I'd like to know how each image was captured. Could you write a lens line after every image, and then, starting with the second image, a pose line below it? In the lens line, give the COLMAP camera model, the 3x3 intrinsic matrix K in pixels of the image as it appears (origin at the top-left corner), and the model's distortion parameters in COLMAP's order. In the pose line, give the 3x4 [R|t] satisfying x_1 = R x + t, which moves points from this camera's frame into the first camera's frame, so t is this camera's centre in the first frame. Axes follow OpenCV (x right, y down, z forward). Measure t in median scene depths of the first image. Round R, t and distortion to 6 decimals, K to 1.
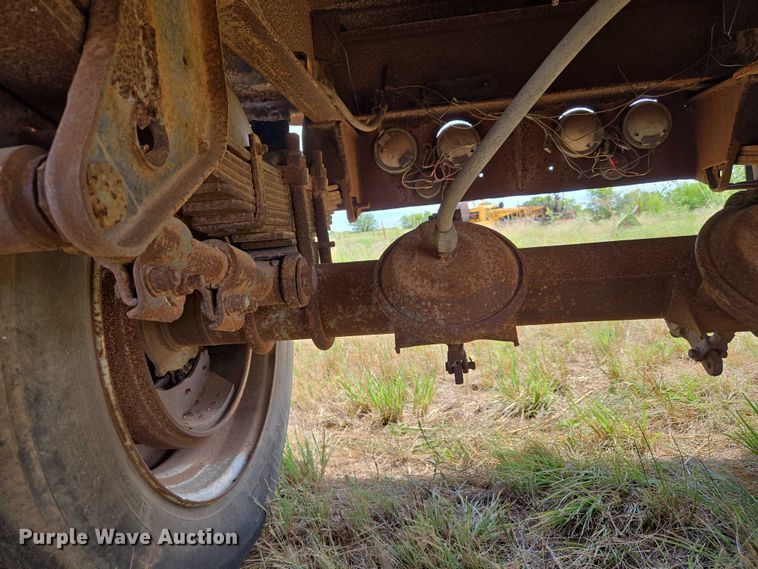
lens RADIAL K [[506.0, 0, 380.2], [0, 506.0, 285.0], [0, 0, 1]] dist [0.044759, -0.041557]
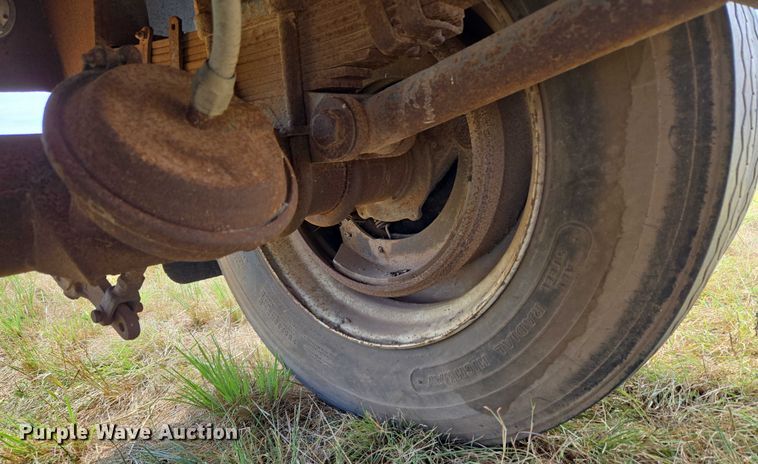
lens RADIAL K [[497.0, 0, 363.9], [0, 497.0, 294.1], [0, 0, 1]] dist [0.040012, -0.013665]
pose [[0.535811, -0.196028, 0.821267, 0.197888], [0.139241, 0.979873, 0.143042, 0.044852], [-0.832778, 0.037711, 0.552322, 0.254181]]
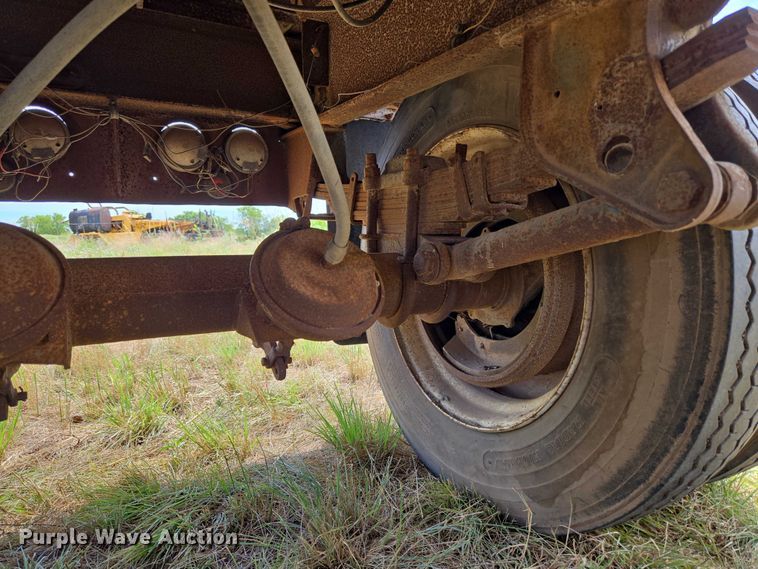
lens RADIAL K [[506.0, 0, 379.9], [0, 506.0, 285.6], [0, 0, 1]] dist [0.044759, -0.041557]
pose [[0.799283, 0.017325, 0.600705, 0.116987], [0.001778, 0.999512, -0.031193, 0.003106], [-0.600952, 0.026000, 0.798862, -0.019812]]
